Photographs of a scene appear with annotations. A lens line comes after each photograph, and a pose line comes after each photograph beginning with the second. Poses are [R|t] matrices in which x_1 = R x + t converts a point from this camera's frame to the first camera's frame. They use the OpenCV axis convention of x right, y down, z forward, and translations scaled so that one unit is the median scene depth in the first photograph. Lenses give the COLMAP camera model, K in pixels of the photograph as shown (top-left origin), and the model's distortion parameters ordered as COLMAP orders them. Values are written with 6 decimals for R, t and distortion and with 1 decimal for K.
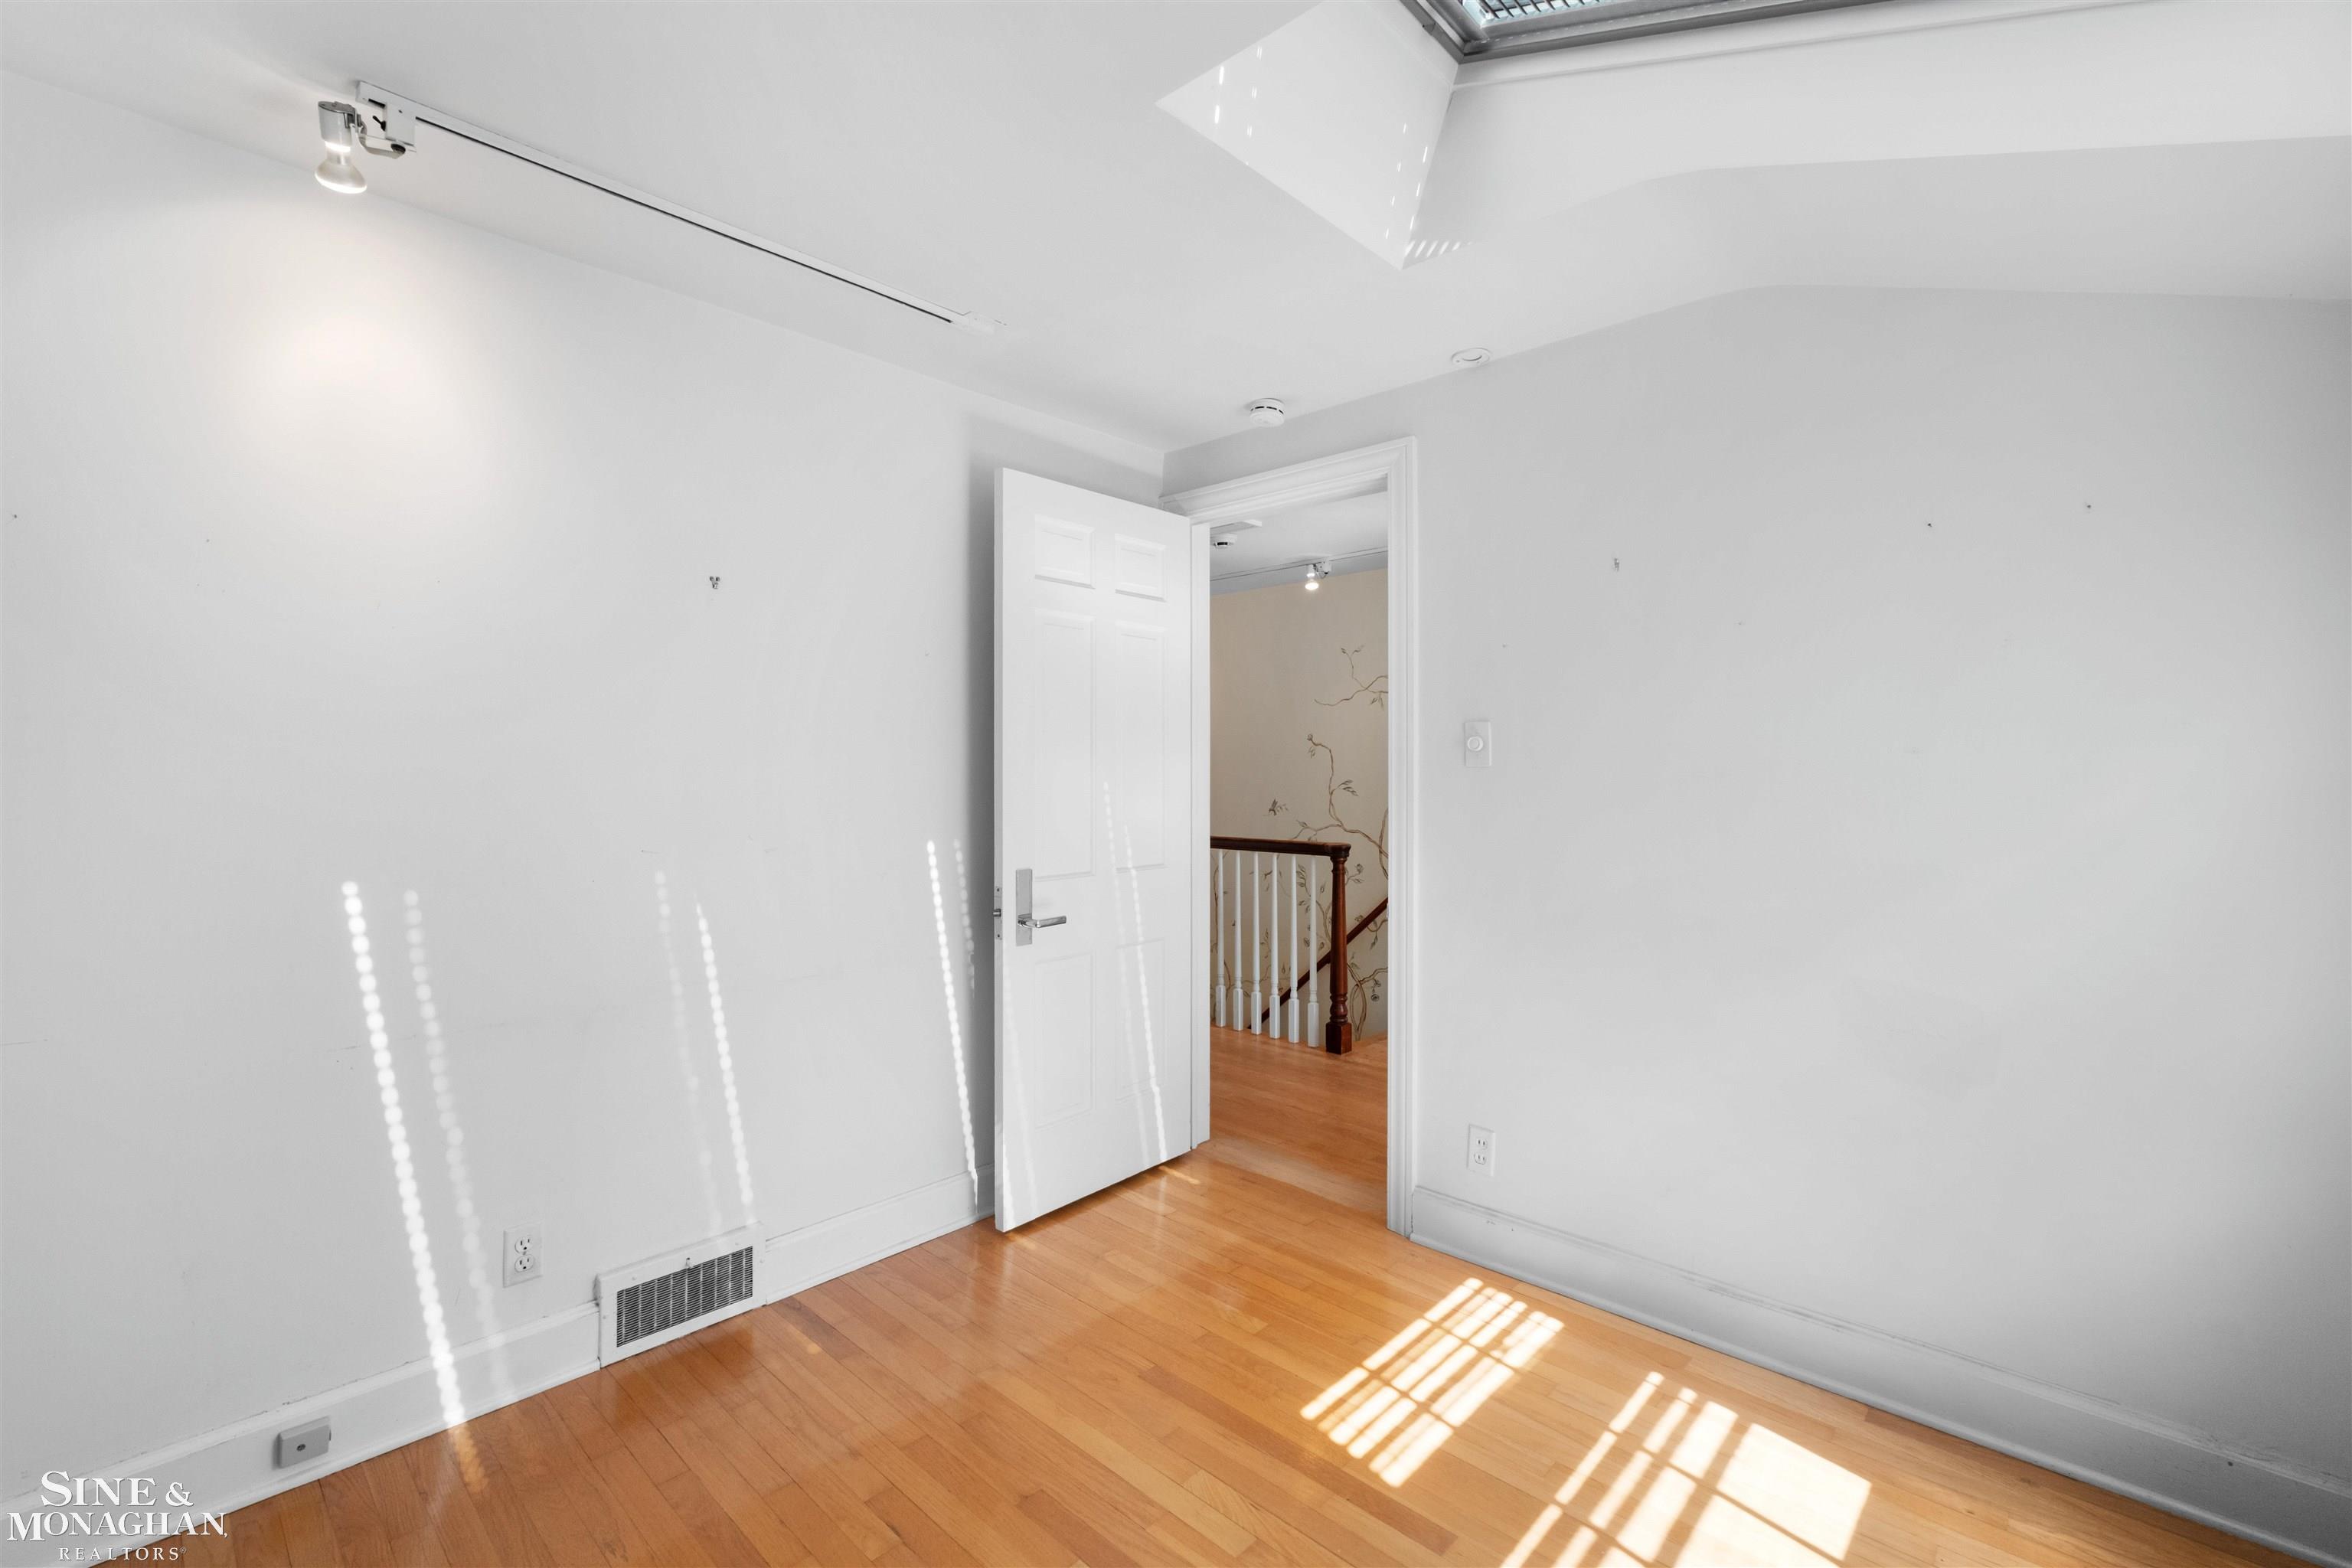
lens RADIAL K [[1006.7, 0, 1166.3], [0, 1006.7, 792.5], [0, 0, 1]] dist [-0.003896, 0.000340]
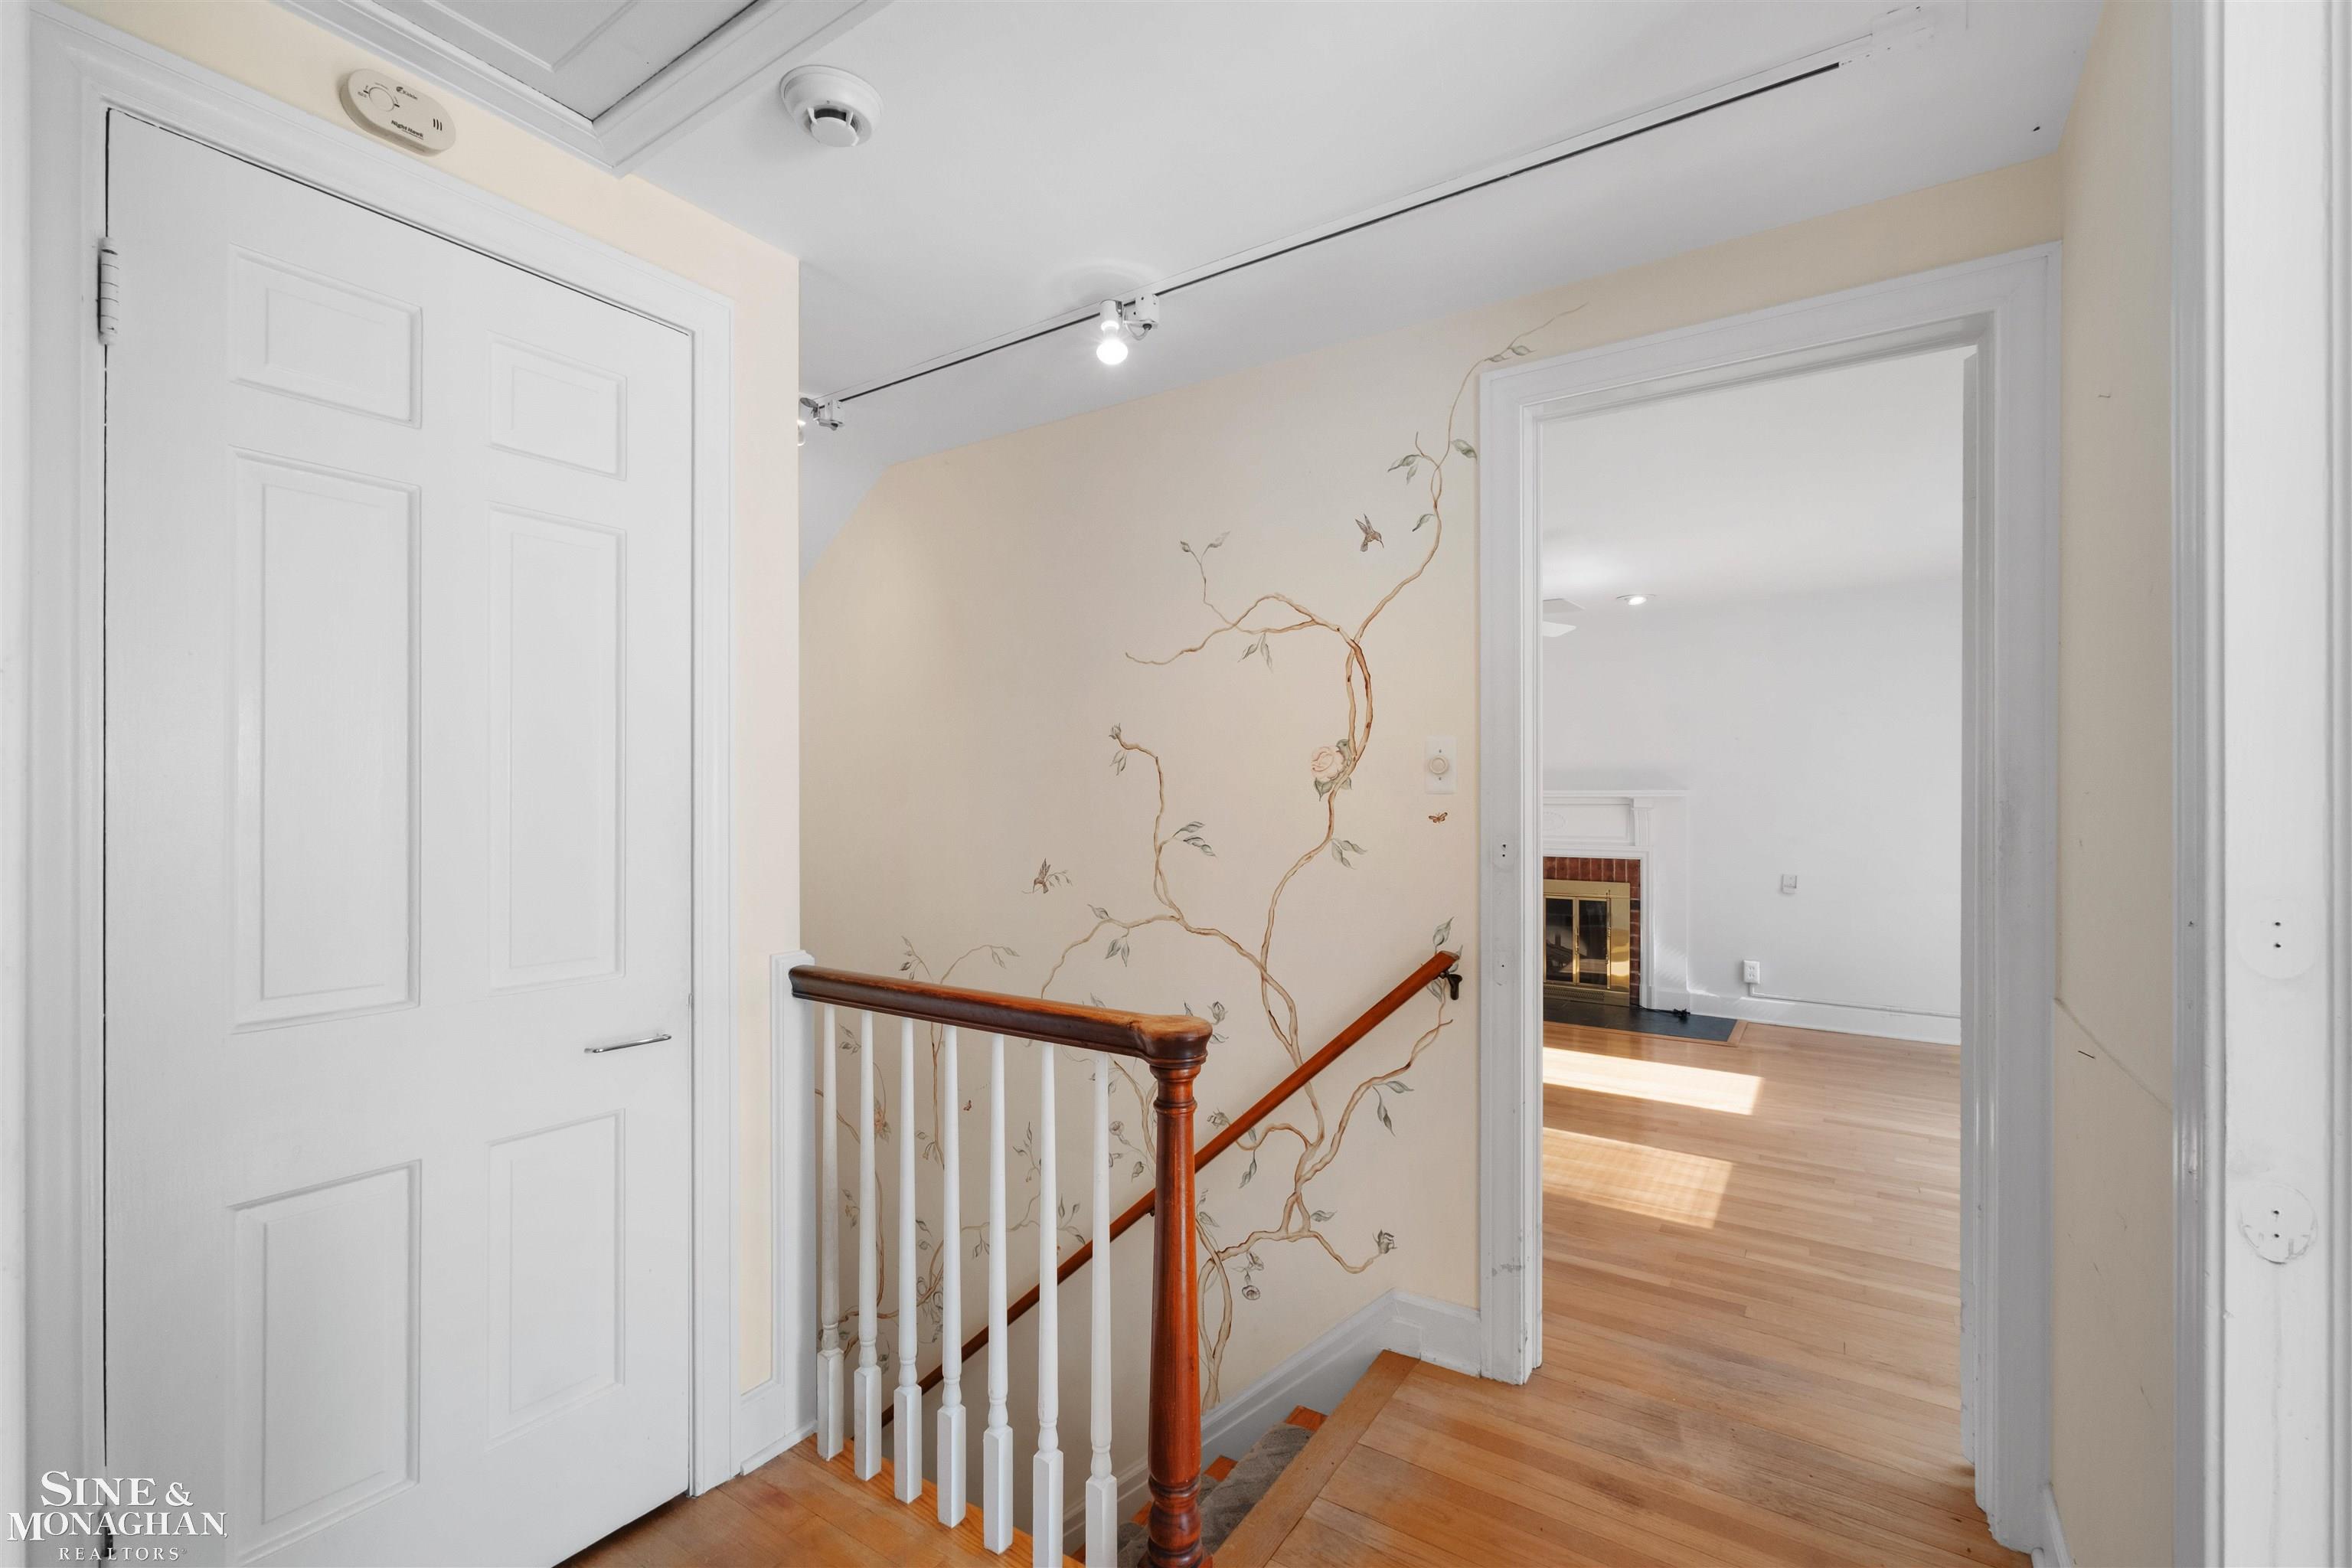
lens RADIAL K [[1006.7, 0, 1166.3], [0, 1006.7, 792.5], [0, 0, 1]] dist [-0.003896, 0.000340]
pose [[0.986757, 0.008245, 0.161998, 0.092188], [-0.002322, 0.999323, -0.036718, -0.008773], [-0.162191, 0.035856, 0.986108, 0.542220]]
